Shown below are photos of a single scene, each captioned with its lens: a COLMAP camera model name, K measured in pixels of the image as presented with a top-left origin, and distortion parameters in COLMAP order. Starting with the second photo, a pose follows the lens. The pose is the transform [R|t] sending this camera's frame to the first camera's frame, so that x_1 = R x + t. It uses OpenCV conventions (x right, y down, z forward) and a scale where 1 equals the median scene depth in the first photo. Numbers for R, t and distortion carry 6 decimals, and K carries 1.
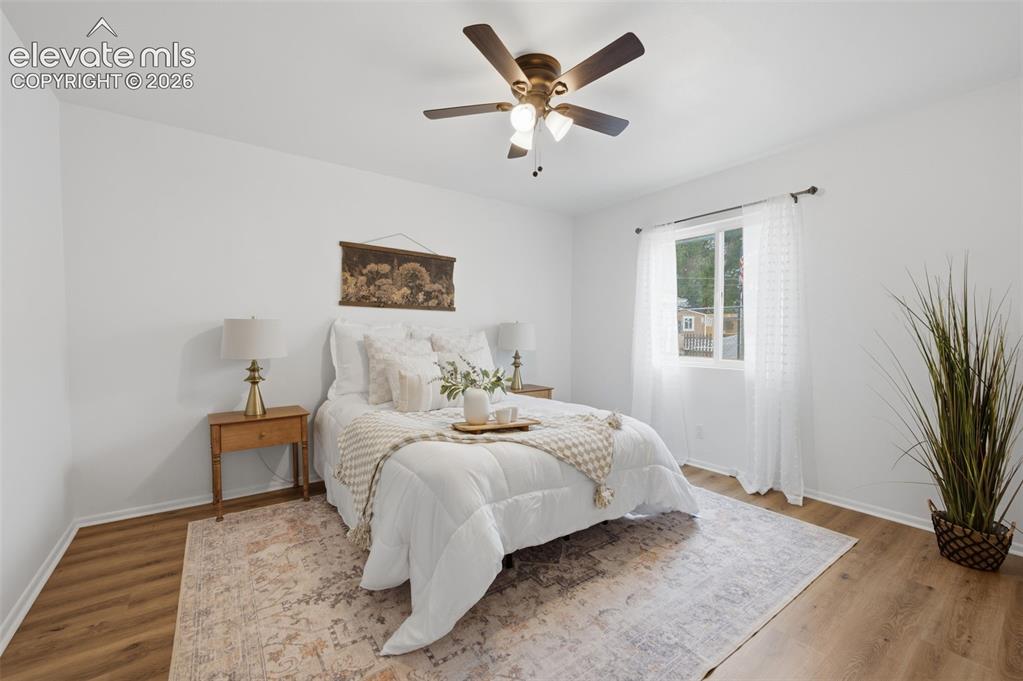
lens RADIAL K [[413.8, 0, 514.4], [0, 413.8, 347.2], [0, 0, 1]] dist [-0.000118, -0.000003]
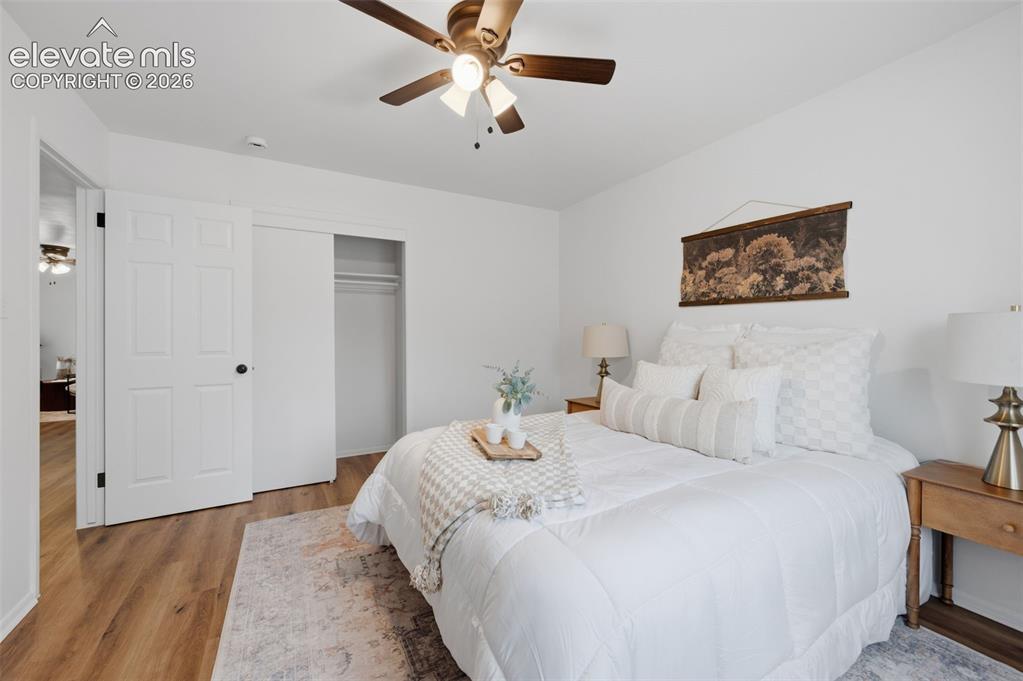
lens RADIAL K [[412.2, 0, 512.4], [0, 412.2, 334.1], [0, 0, 1]] dist [-0.000928, 0.000030]
pose [[-0.124550, -0.003528, -0.992207, 0.504930], [-0.034409, 0.999408, 0.000766, -0.026461], [0.991617, 0.034236, -0.124597, 0.696773]]
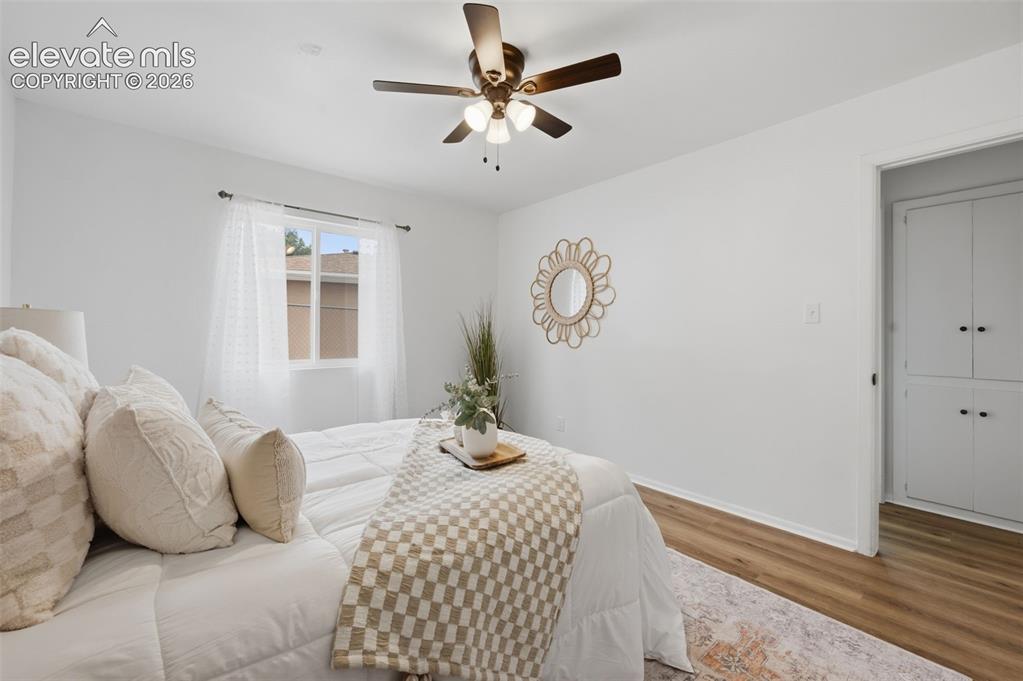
lens RADIAL K [[411.1, 0, 510.9], [0, 411.1, 336.9], [0, 0, 1]] dist [-0.001220, -0.000112]
pose [[-0.067429, -0.001807, 0.997722, -0.526053], [0.028260, 0.999594, 0.003721, -0.015472], [-0.997324, 0.028447, -0.067350, 0.609148]]
